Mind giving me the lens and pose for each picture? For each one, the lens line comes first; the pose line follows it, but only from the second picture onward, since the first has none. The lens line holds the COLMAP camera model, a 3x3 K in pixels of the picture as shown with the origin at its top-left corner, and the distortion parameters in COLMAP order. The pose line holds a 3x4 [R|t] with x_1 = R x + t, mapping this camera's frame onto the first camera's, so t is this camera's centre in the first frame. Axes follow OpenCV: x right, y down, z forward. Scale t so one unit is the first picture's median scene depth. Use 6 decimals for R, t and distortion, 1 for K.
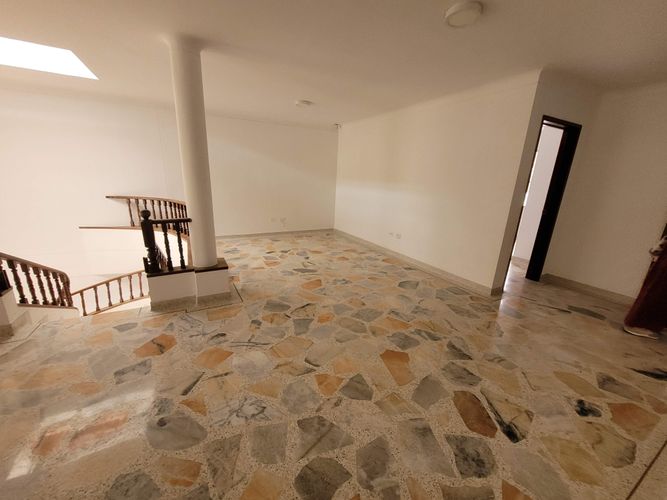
lens RADIAL K [[260.5, 0, 327.0], [0, 260.5, 249.1], [0, 0, 1]] dist [0.000950, -0.002340]
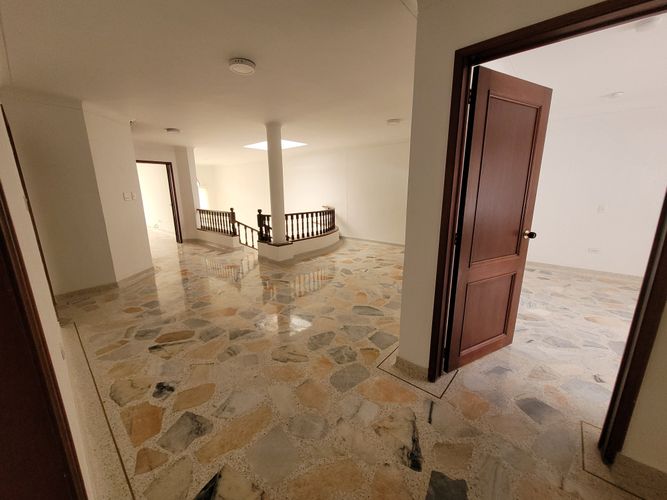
lens RADIAL K [[260.5, 0, 327.0], [0, 260.5, 249.1], [0, 0, 1]] dist [0.000950, -0.002340]
pose [[0.352154, 0.166649, -0.920986, 1.818748], [-0.234674, 0.968308, 0.085480, -0.179171], [0.906044, 0.186029, 0.380102, 0.929145]]
